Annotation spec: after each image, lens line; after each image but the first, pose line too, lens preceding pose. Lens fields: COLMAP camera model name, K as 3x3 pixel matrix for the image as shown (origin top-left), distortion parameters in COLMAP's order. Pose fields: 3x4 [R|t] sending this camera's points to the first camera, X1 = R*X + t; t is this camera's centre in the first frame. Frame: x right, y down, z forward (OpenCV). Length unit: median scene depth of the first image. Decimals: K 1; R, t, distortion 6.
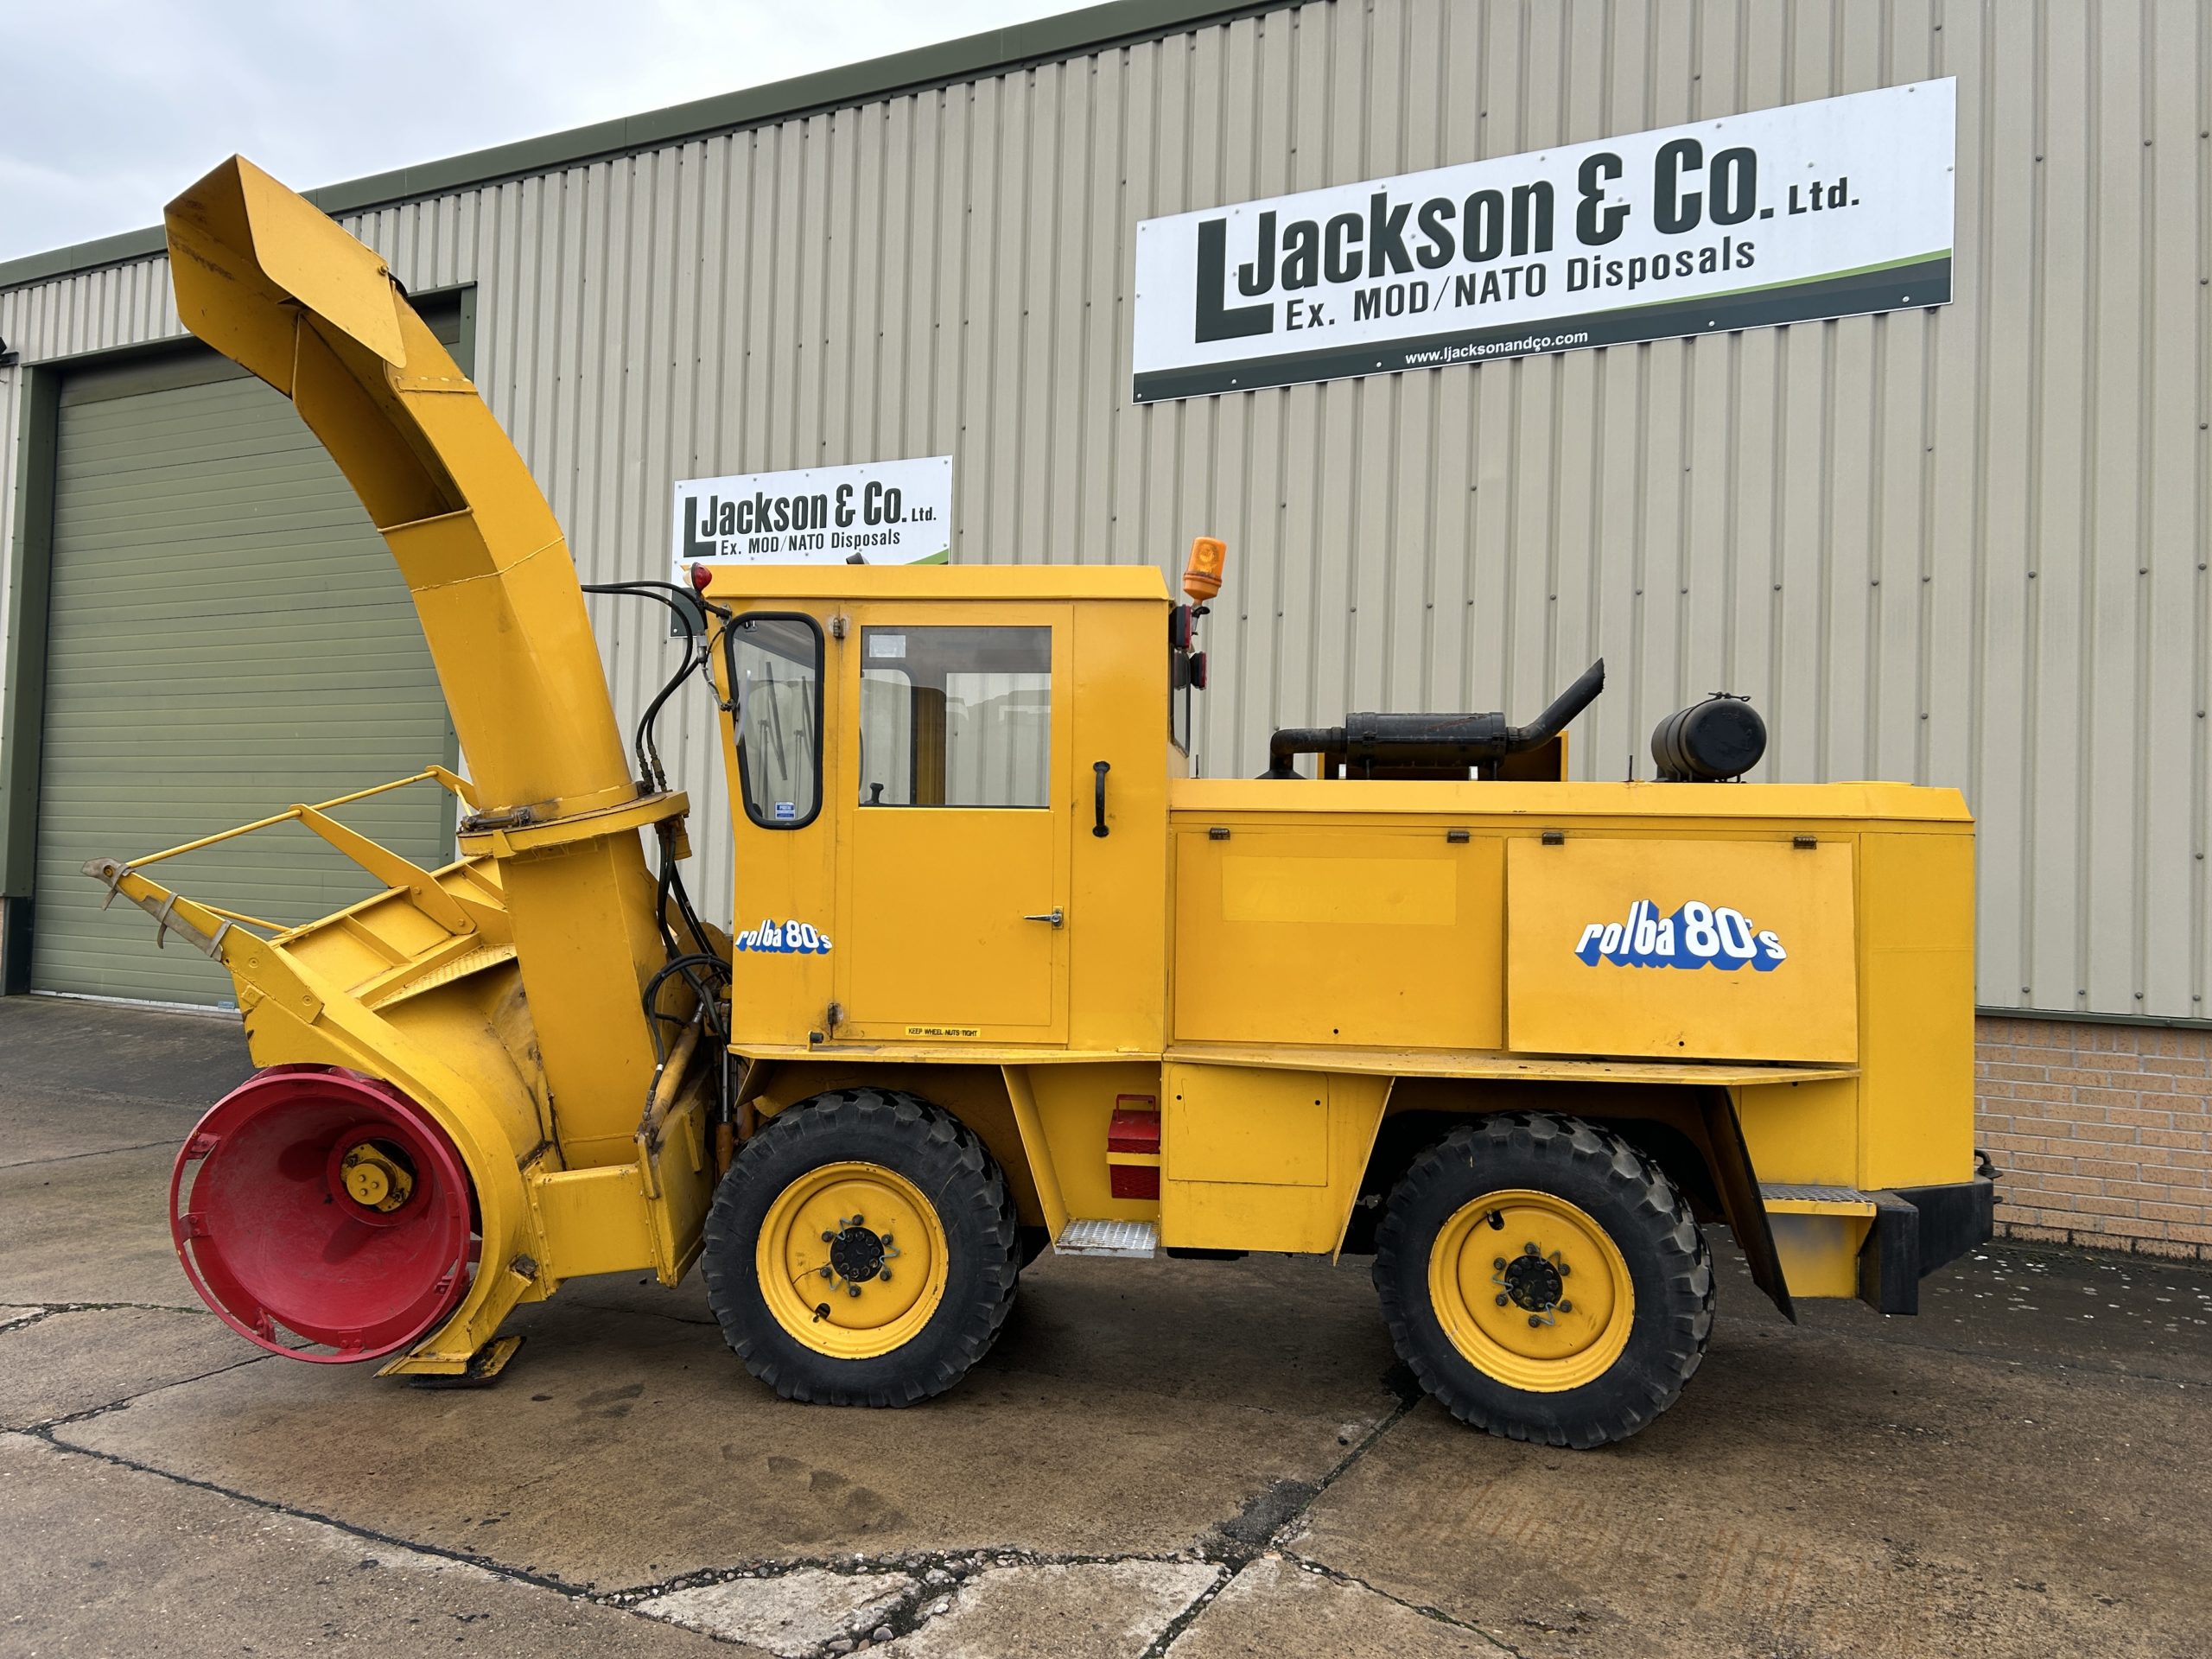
lens RADIAL K [[1664.6, 0, 1111.6], [0, 1664.6, 820.1], [0, 0, 1]] dist [0.063054, -0.069738]
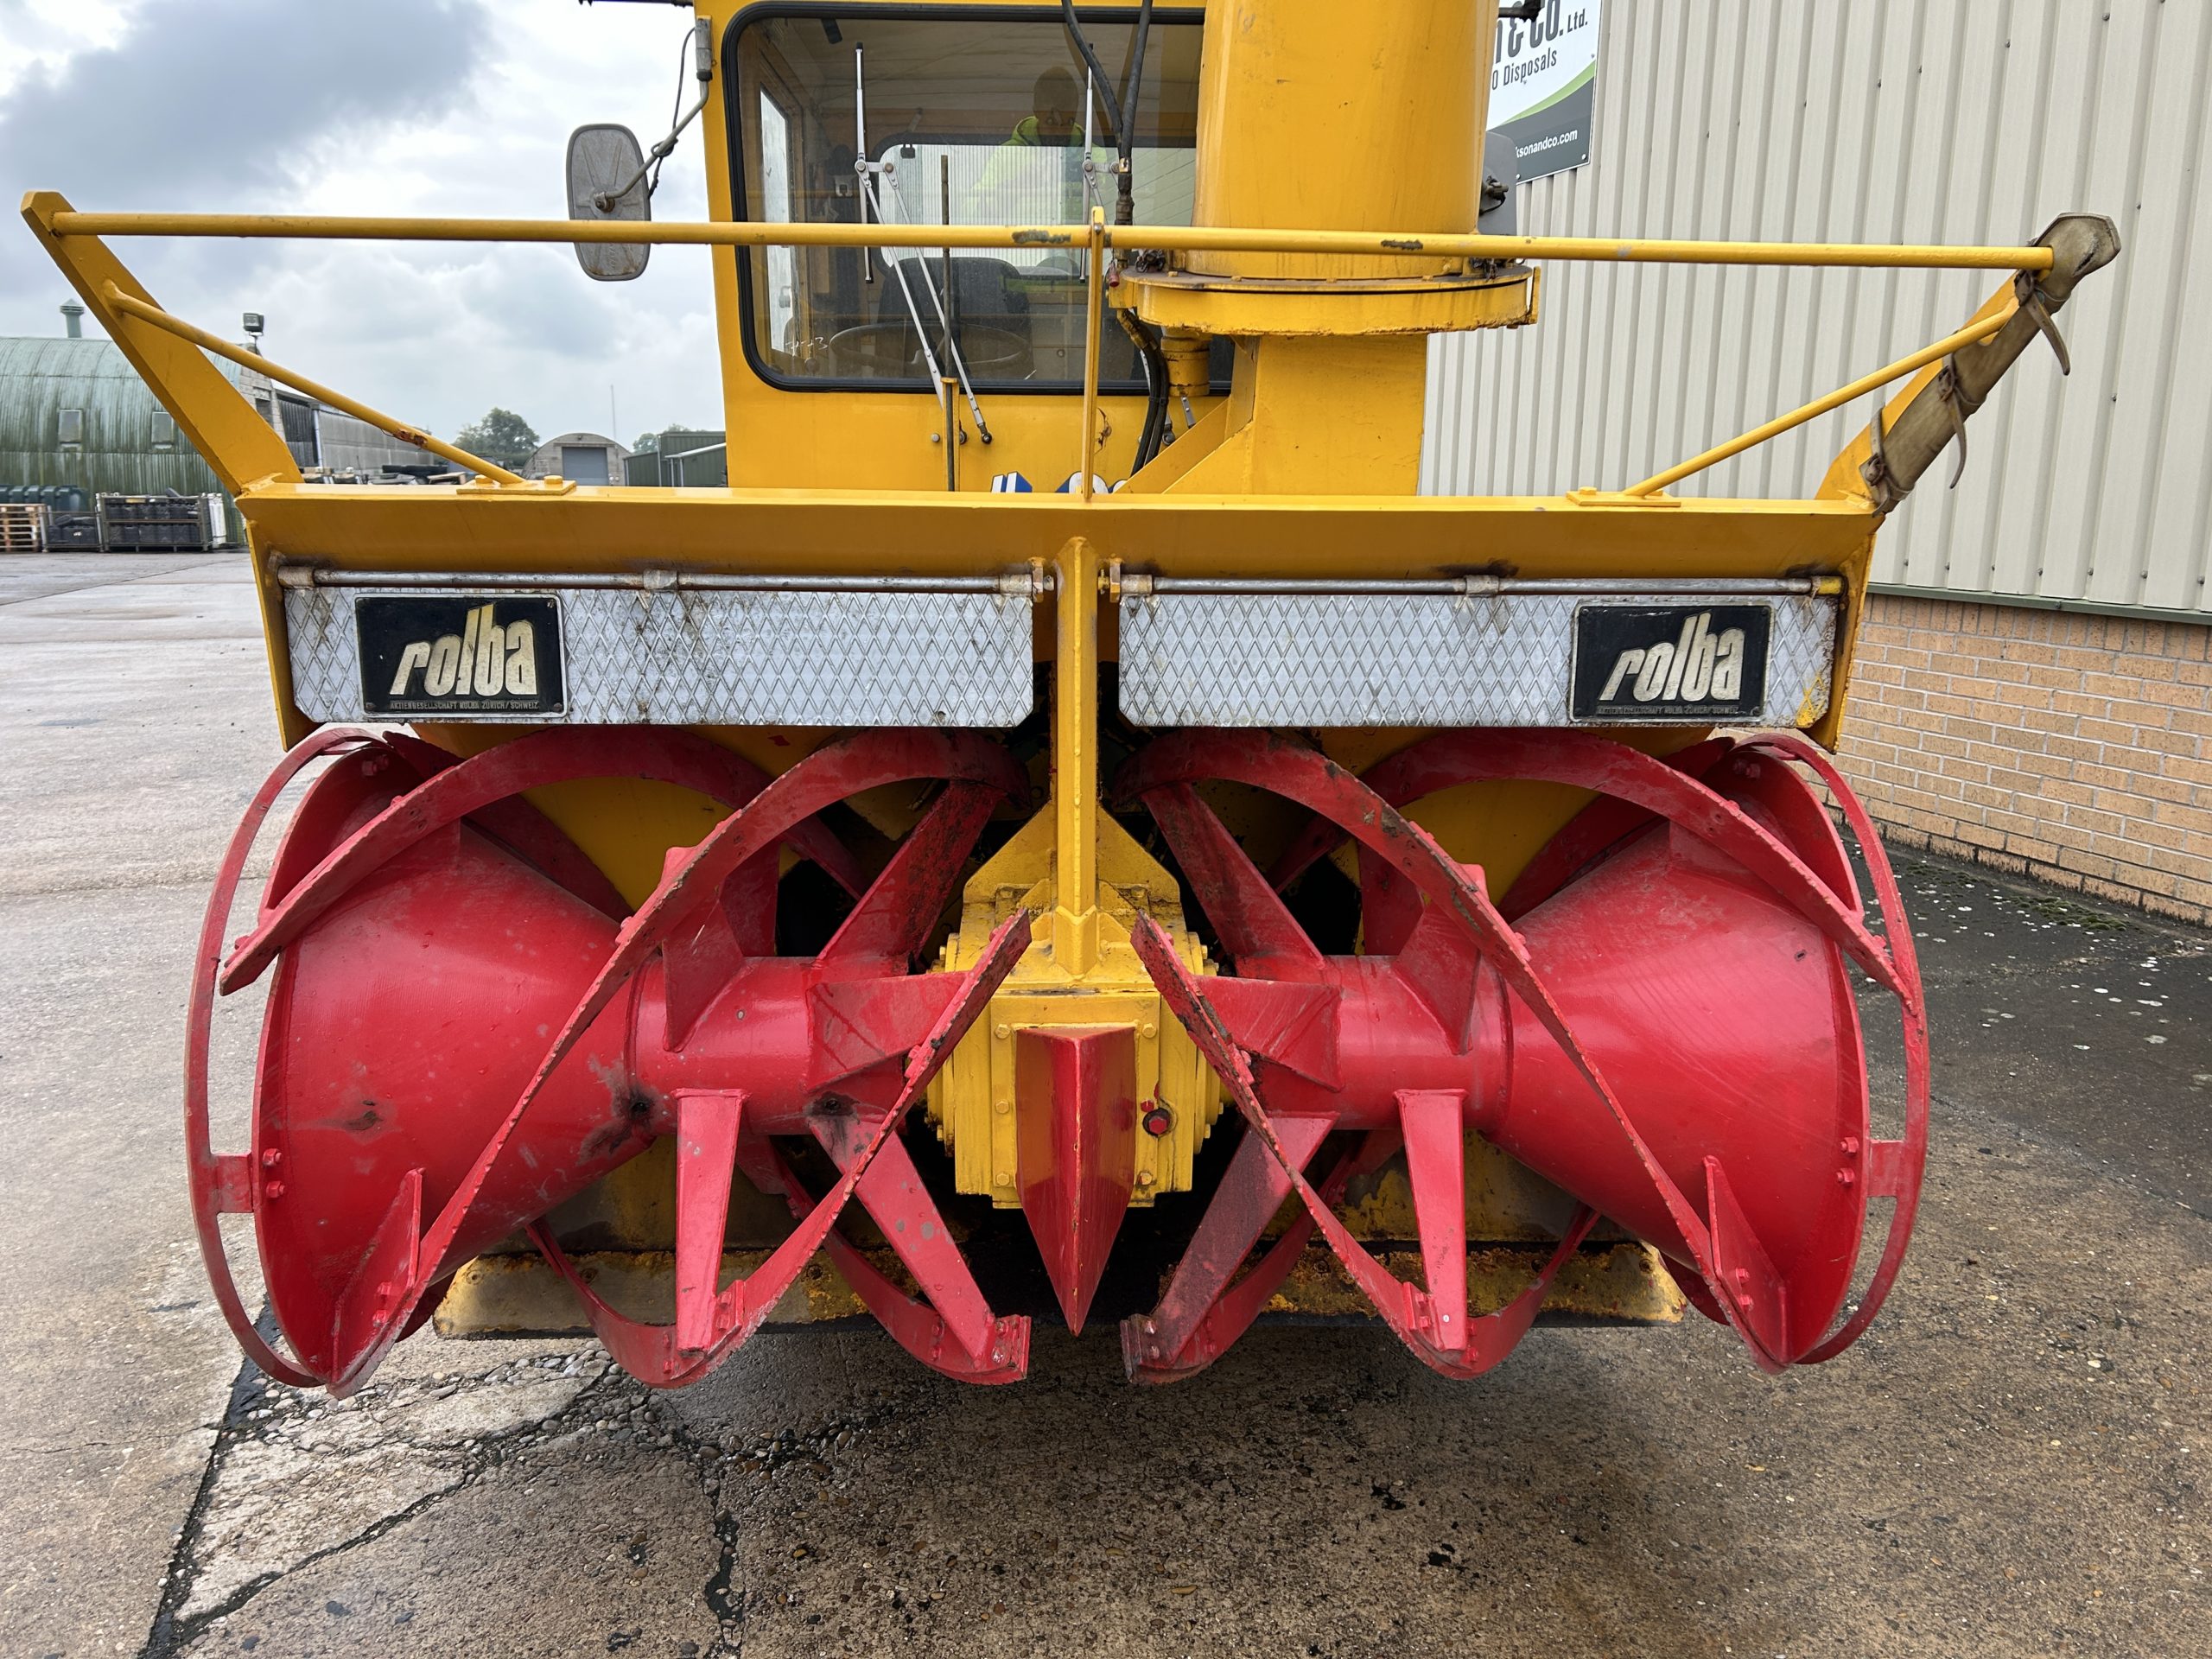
lens RADIAL K [[1664.6, 0, 1113.0], [0, 1664.6, 832.6], [0, 0, 1]] dist [0.063054, -0.069738]
pose [[0.710080, 0.127248, -0.692527, 0.459792], [0.029957, 0.977184, 0.210270, 0.032437], [0.703483, -0.170055, 0.690068, 0.269304]]
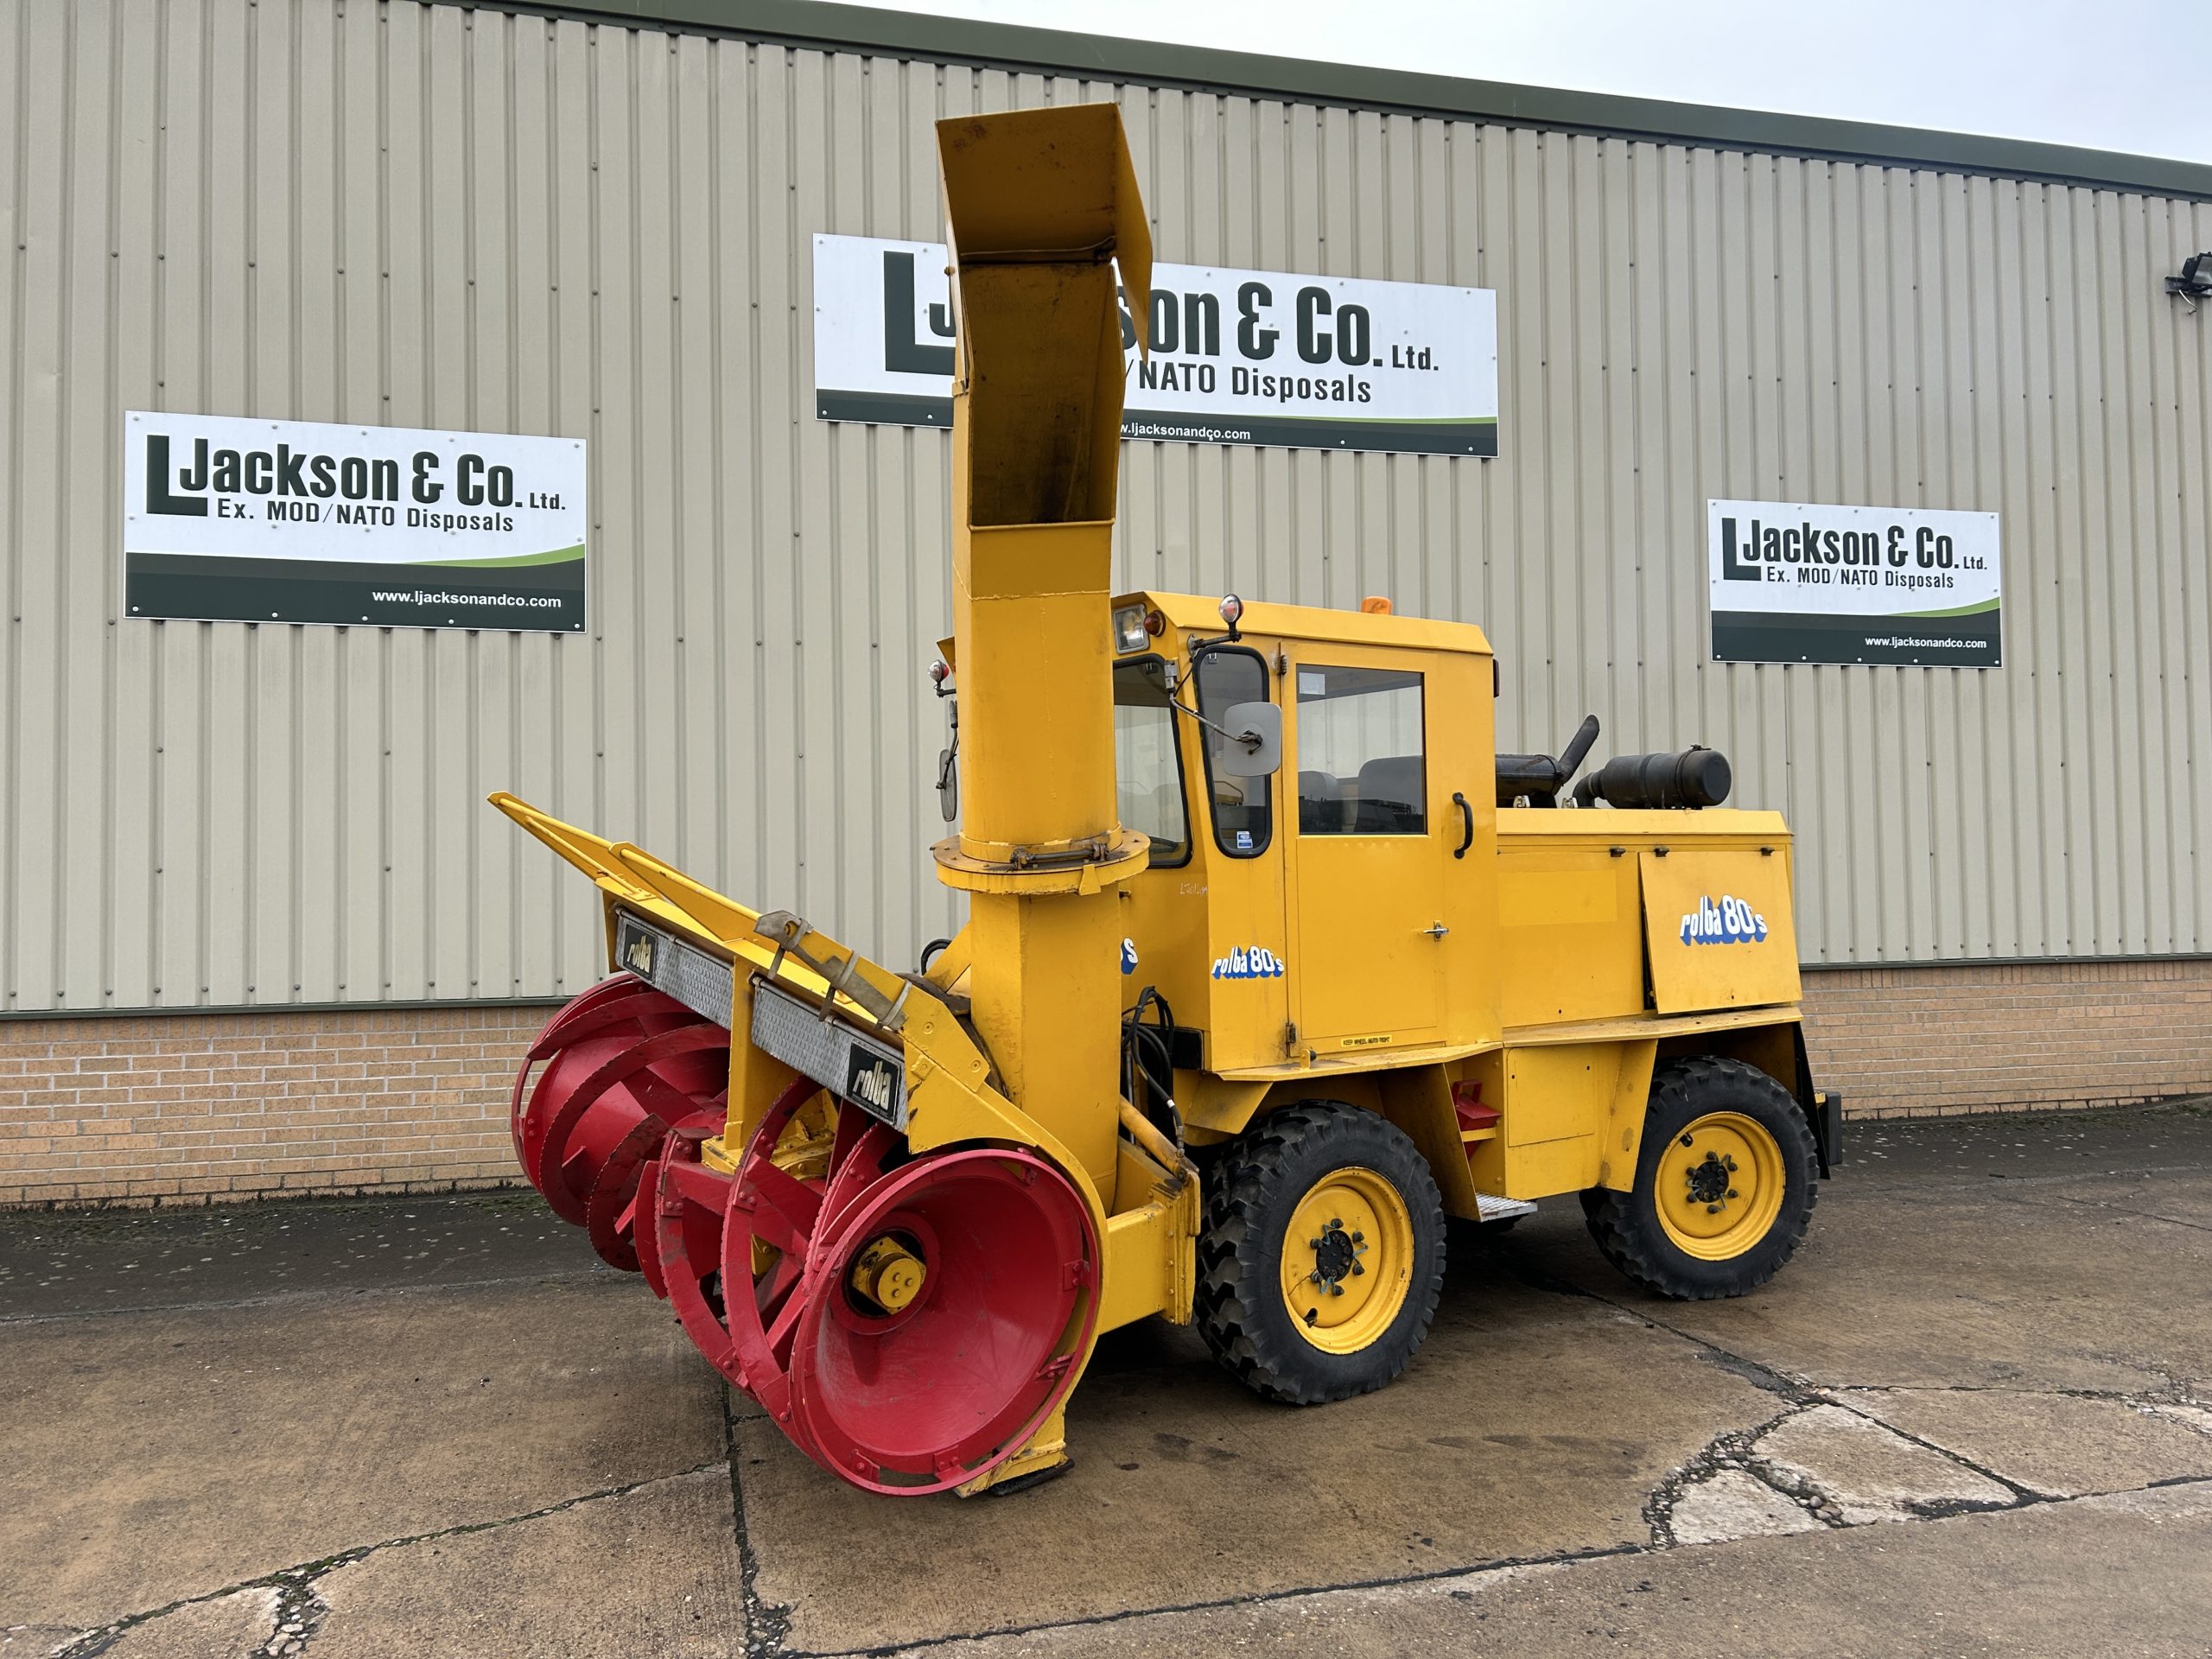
lens RADIAL K [[1664.6, 0, 1117.1], [0, 1664.6, 844.1], [0, 0, 1]] dist [0.063054, -0.069738]
pose [[0.743439, -0.016275, 0.668606, -0.635724], [0.015945, 0.999851, 0.006607, -0.007535], [-0.668613, 0.005749, 0.743588, 0.198928]]
